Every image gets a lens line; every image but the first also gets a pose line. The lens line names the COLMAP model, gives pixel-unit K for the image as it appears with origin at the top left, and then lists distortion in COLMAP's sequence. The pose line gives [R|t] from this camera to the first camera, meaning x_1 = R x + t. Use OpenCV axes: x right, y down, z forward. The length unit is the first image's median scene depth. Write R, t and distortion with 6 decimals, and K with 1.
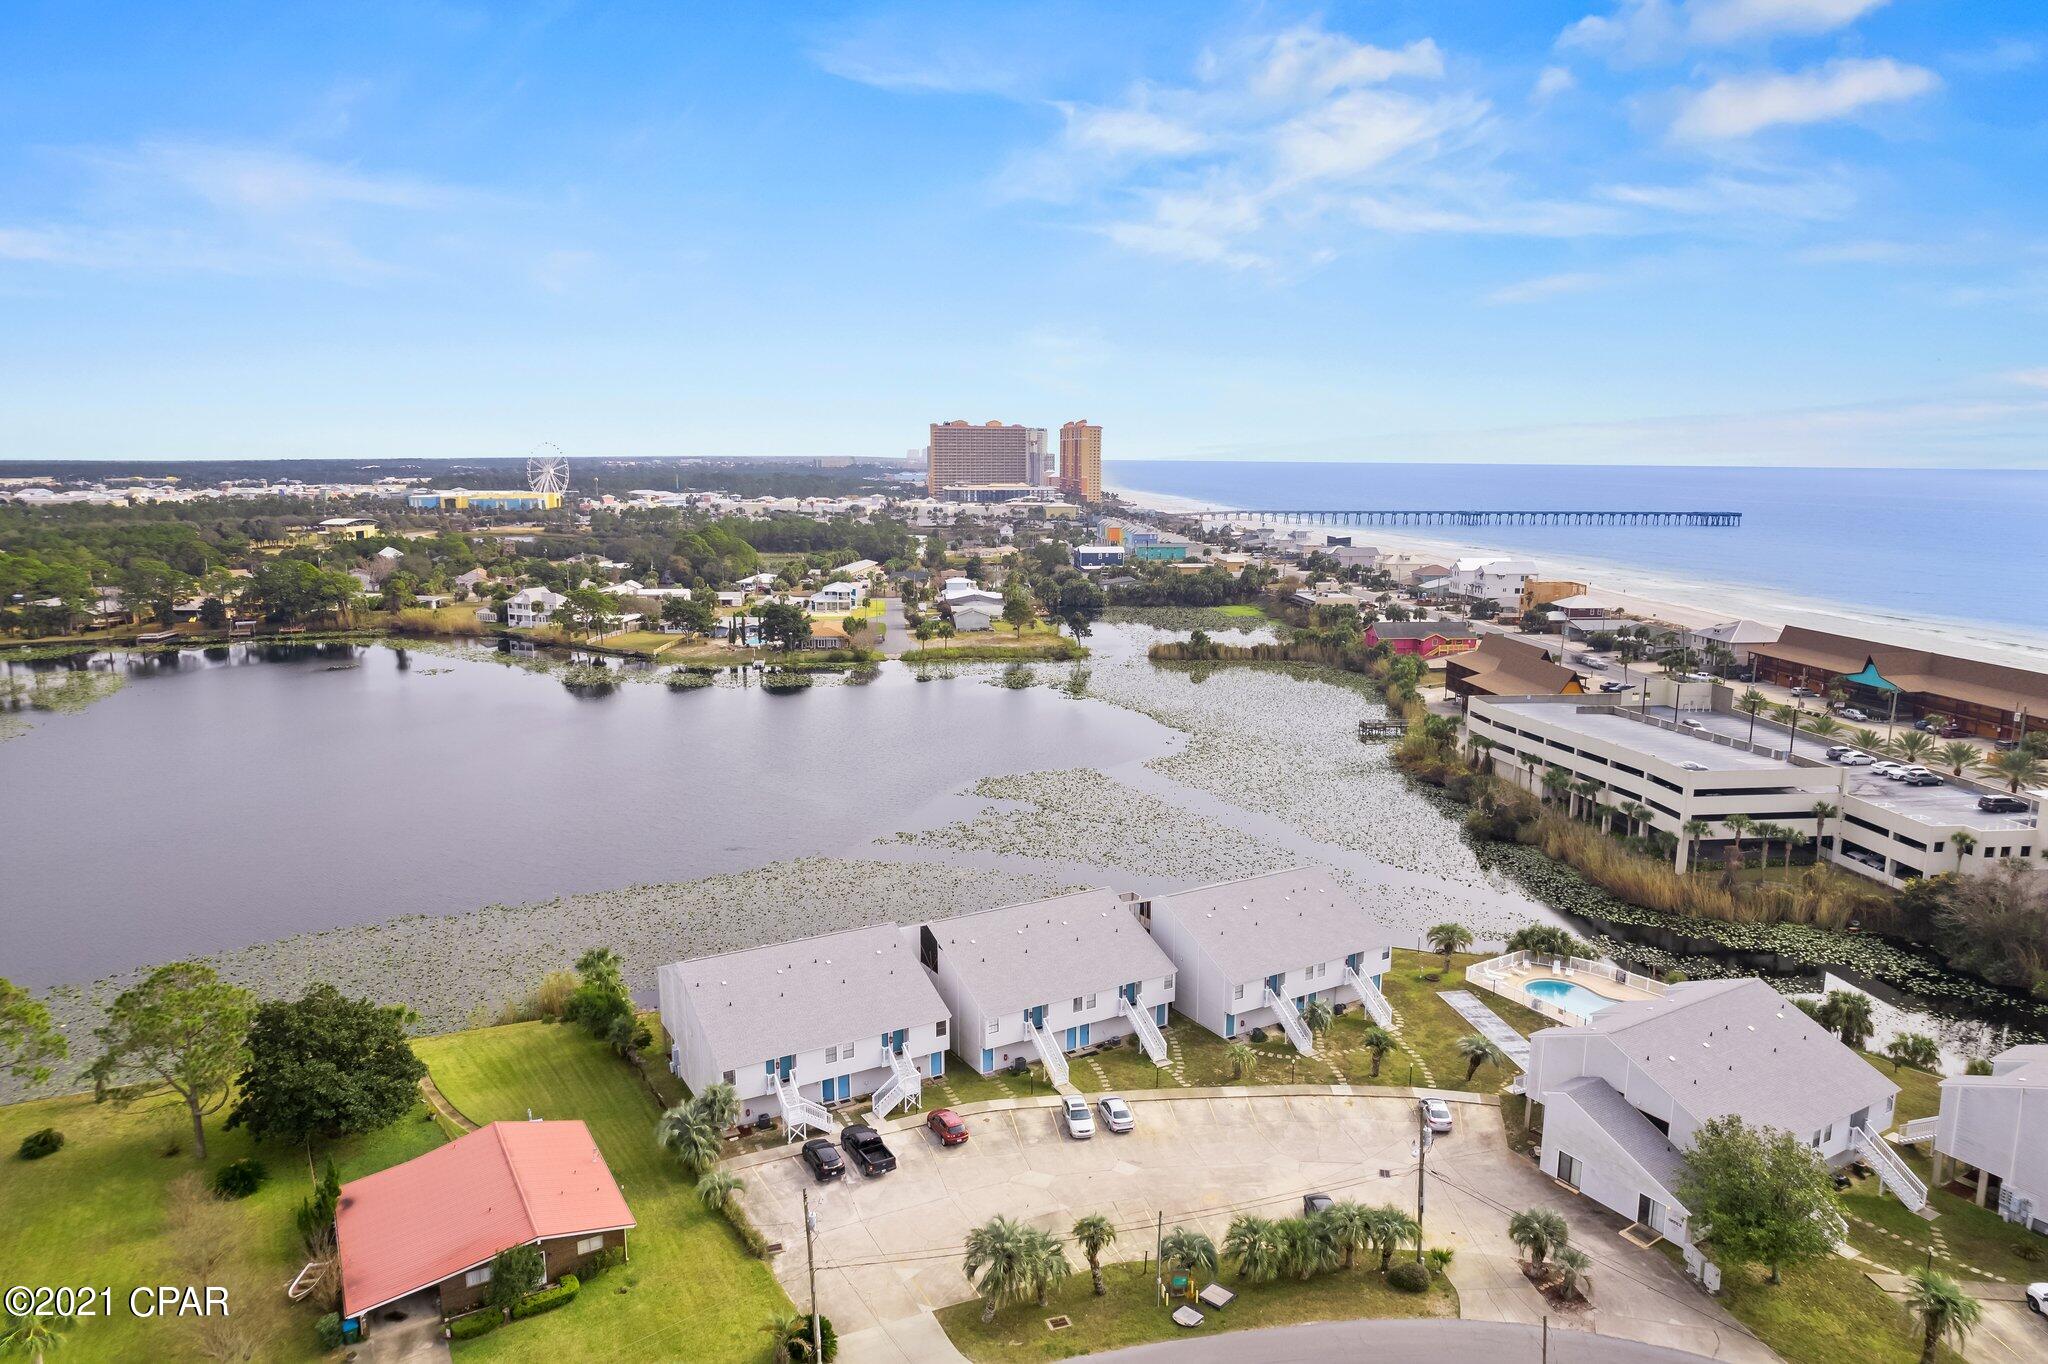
lens RADIAL K [[1303.1, 0, 1029.7], [0, 1303.1, 674.6], [0, 0, 1]] dist [-0.061544, 0.049892]
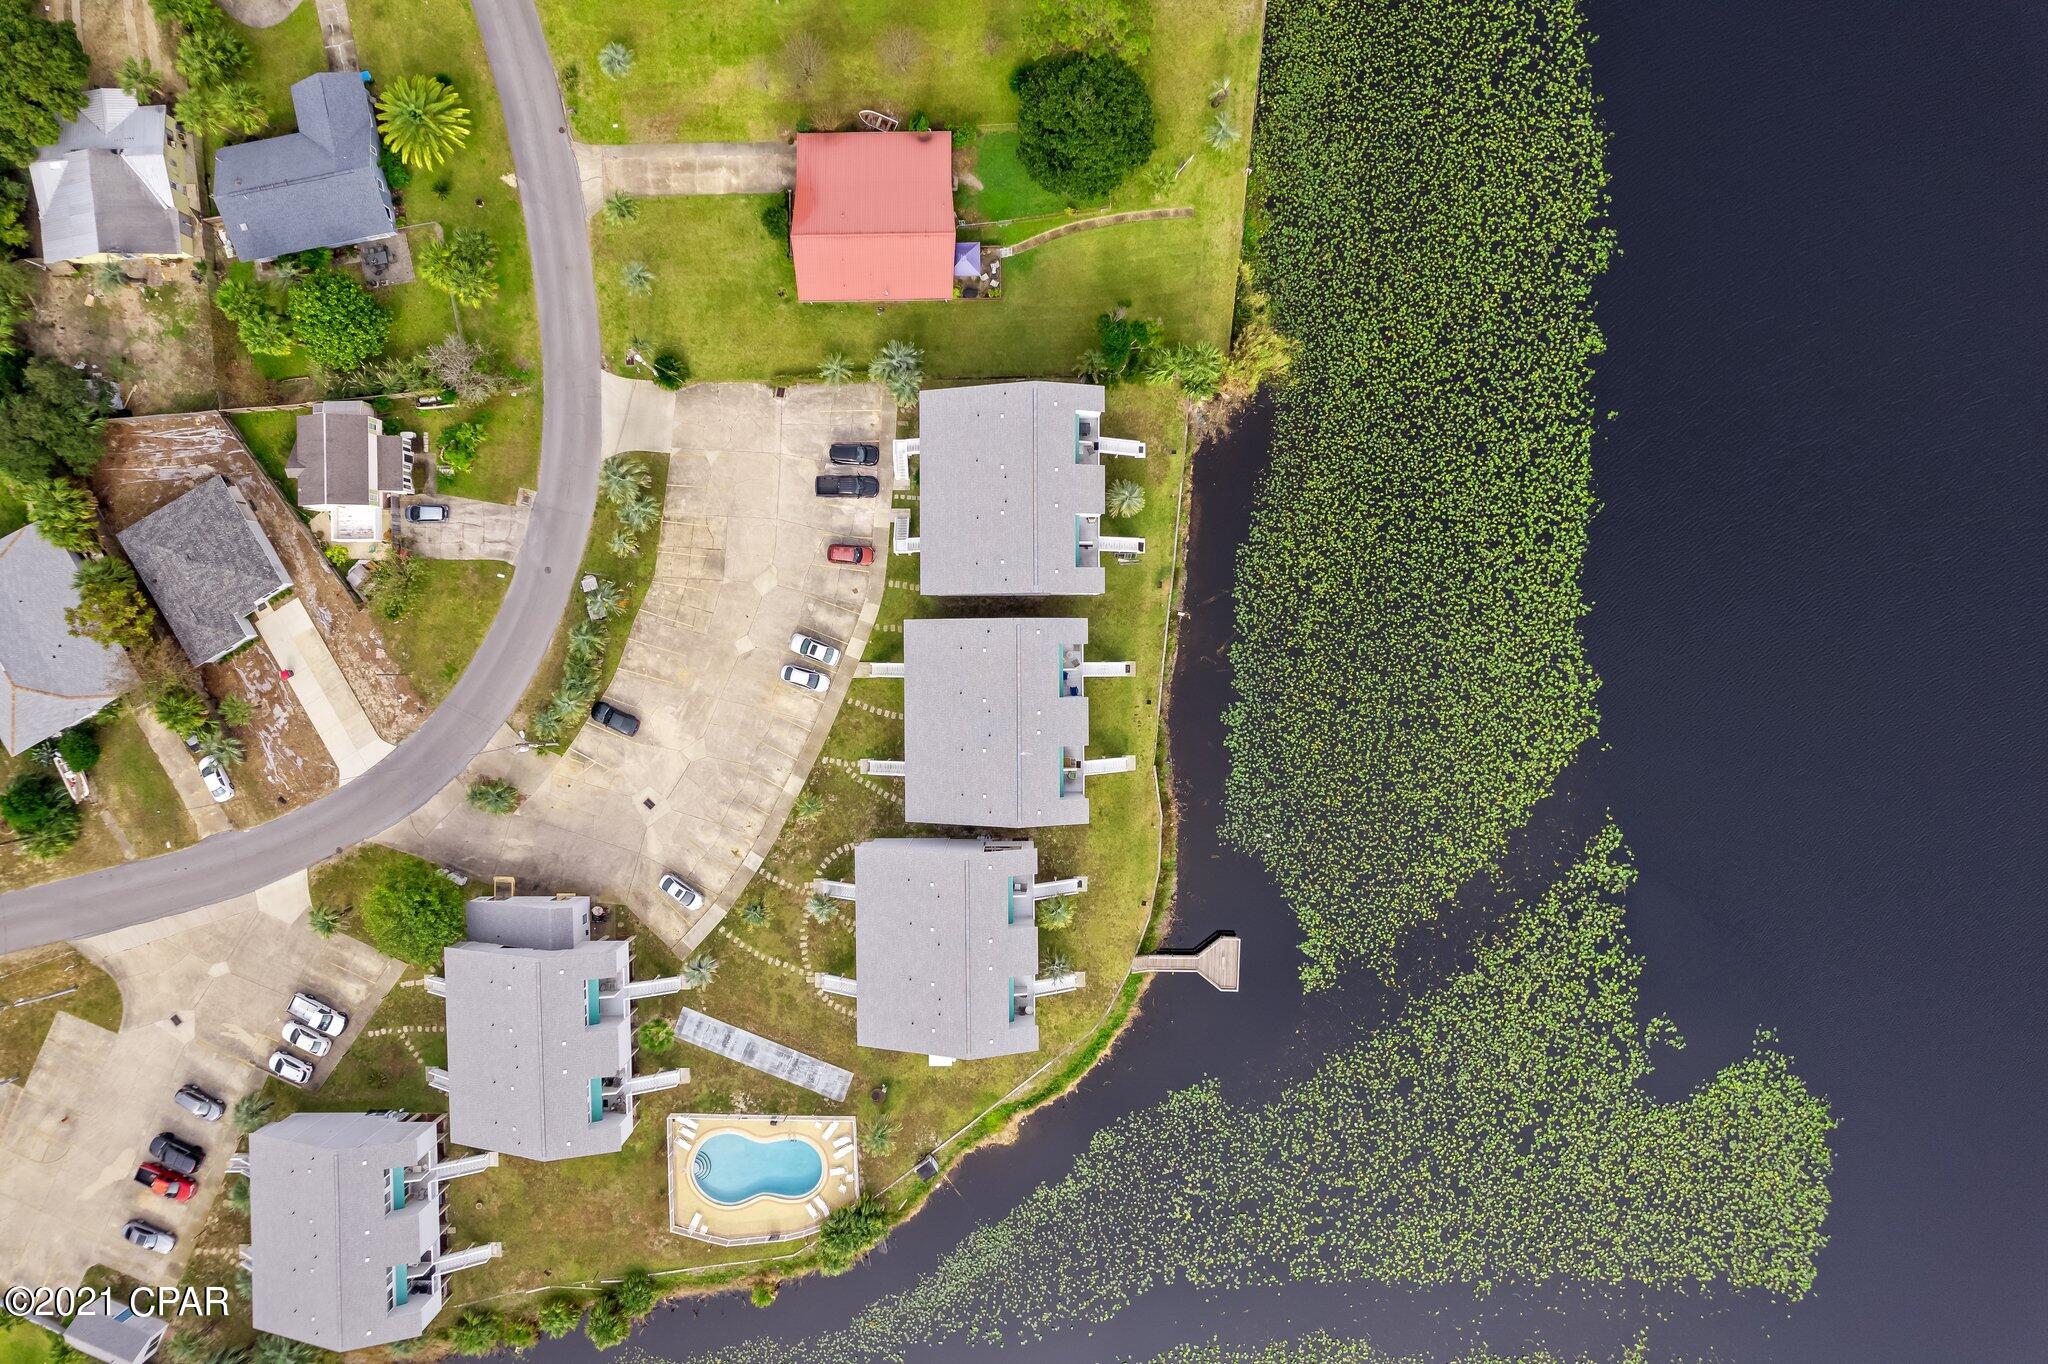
lens RADIAL K [[1303.1, 0, 1021.2], [0, 1303.1, 681.8], [0, 0, 1]] dist [-0.061544, 0.049892]
pose [[-0.506218, 0.862292, 0.013976, -0.051836], [-0.151282, -0.104744, 0.982925, -0.893278], [0.849033, 0.495461, 0.183473, 0.879081]]
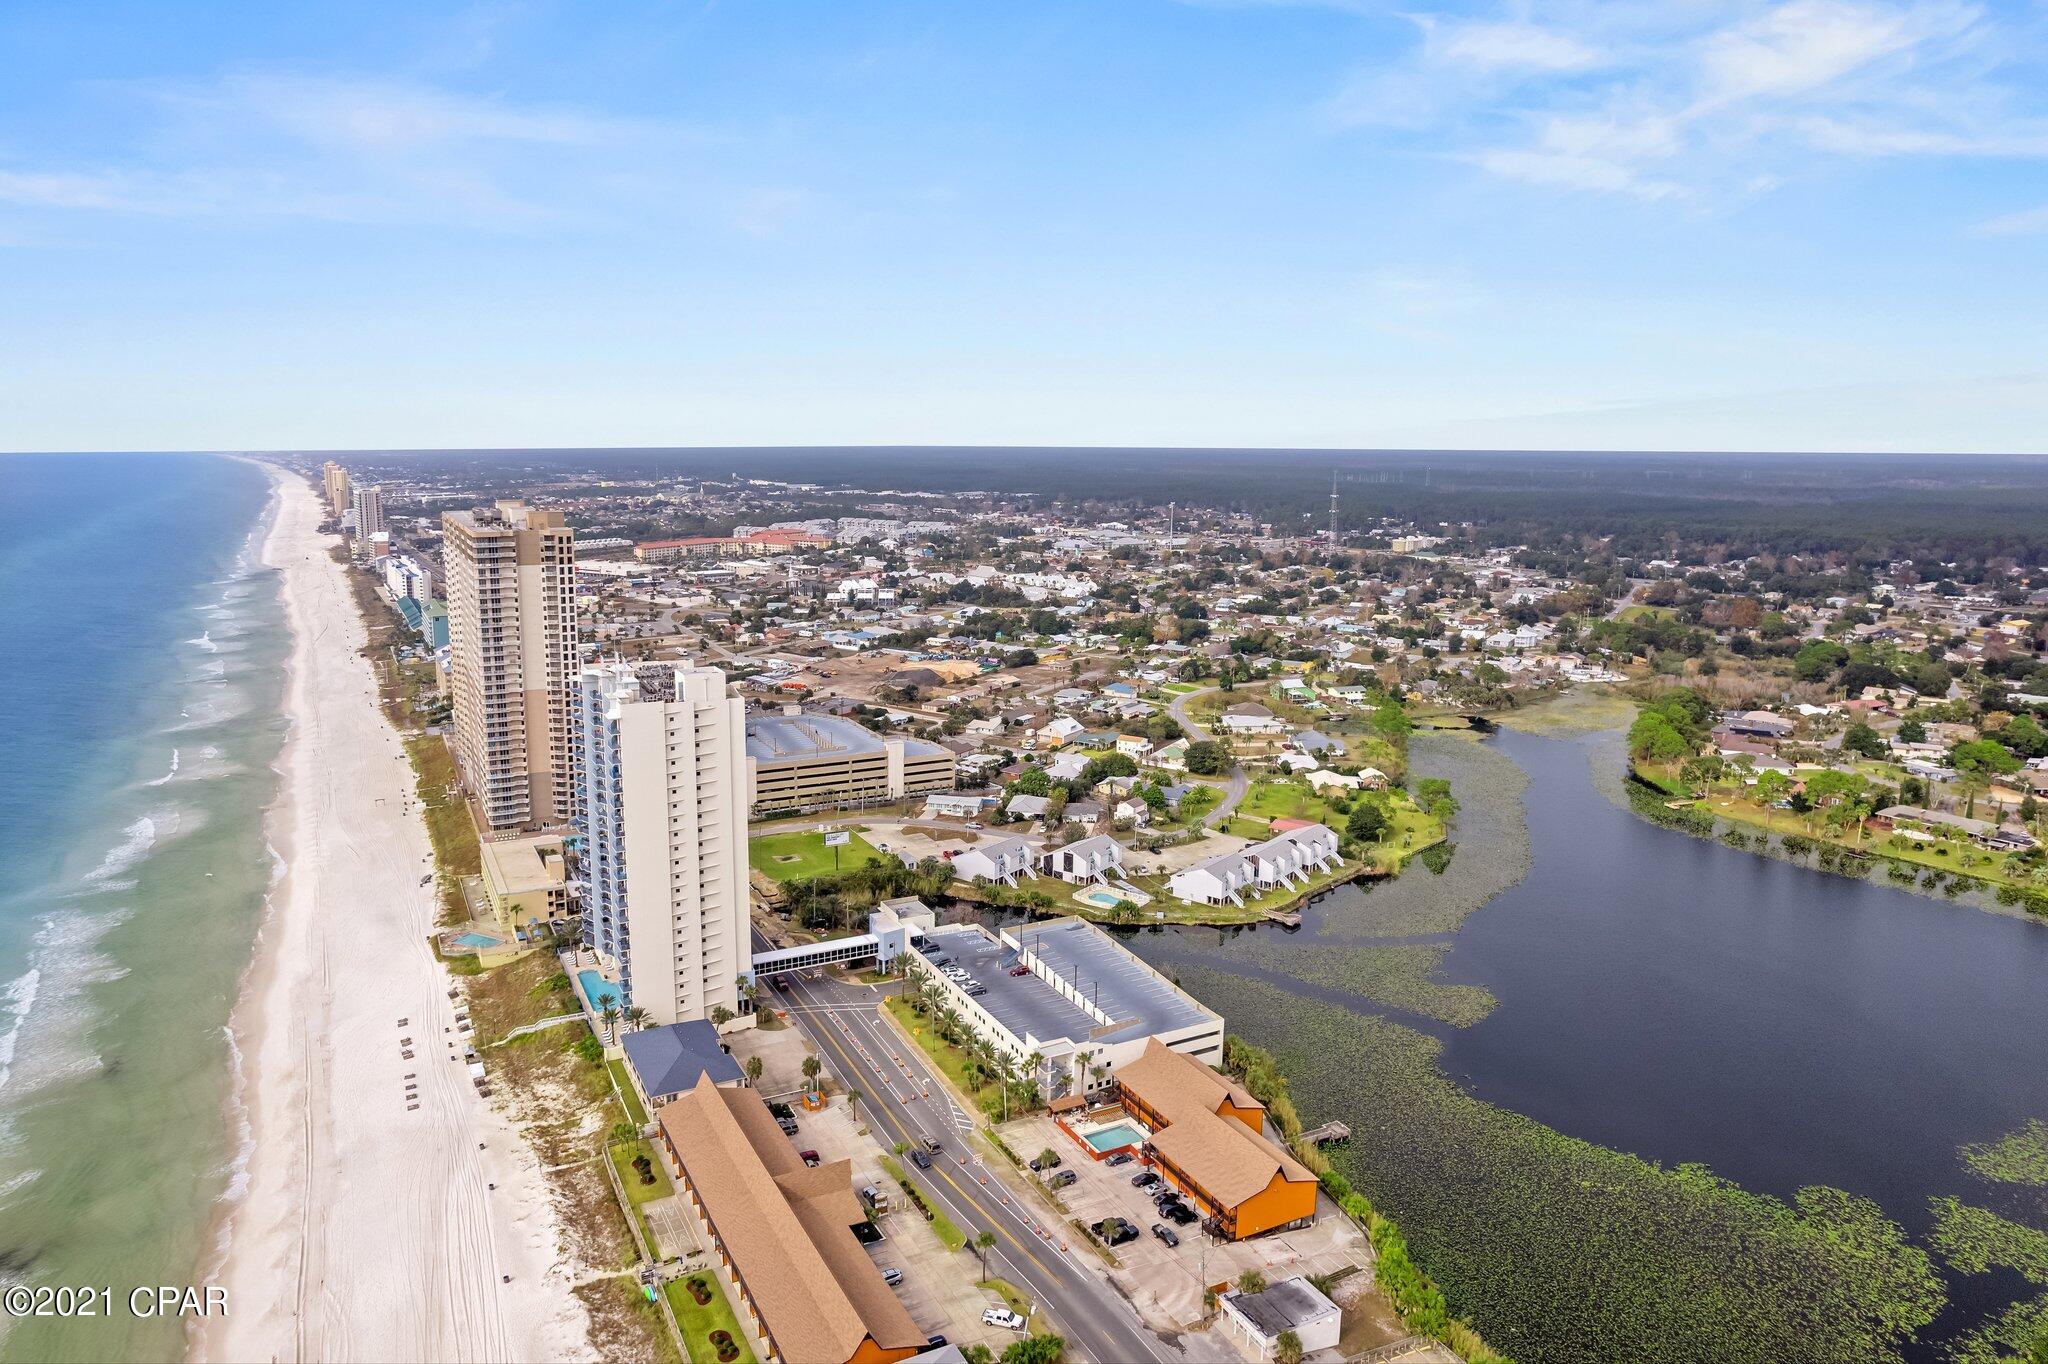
lens RADIAL K [[1303.1, 0, 1029.2], [0, 1303.1, 680.2], [0, 0, 1]] dist [-0.061544, 0.049892]
pose [[-0.929937, 0.047690, -0.364612, 1.903728], [-0.078854, 0.942626, 0.324406, -1.363093], [0.359164, 0.330428, -0.872822, 3.851929]]
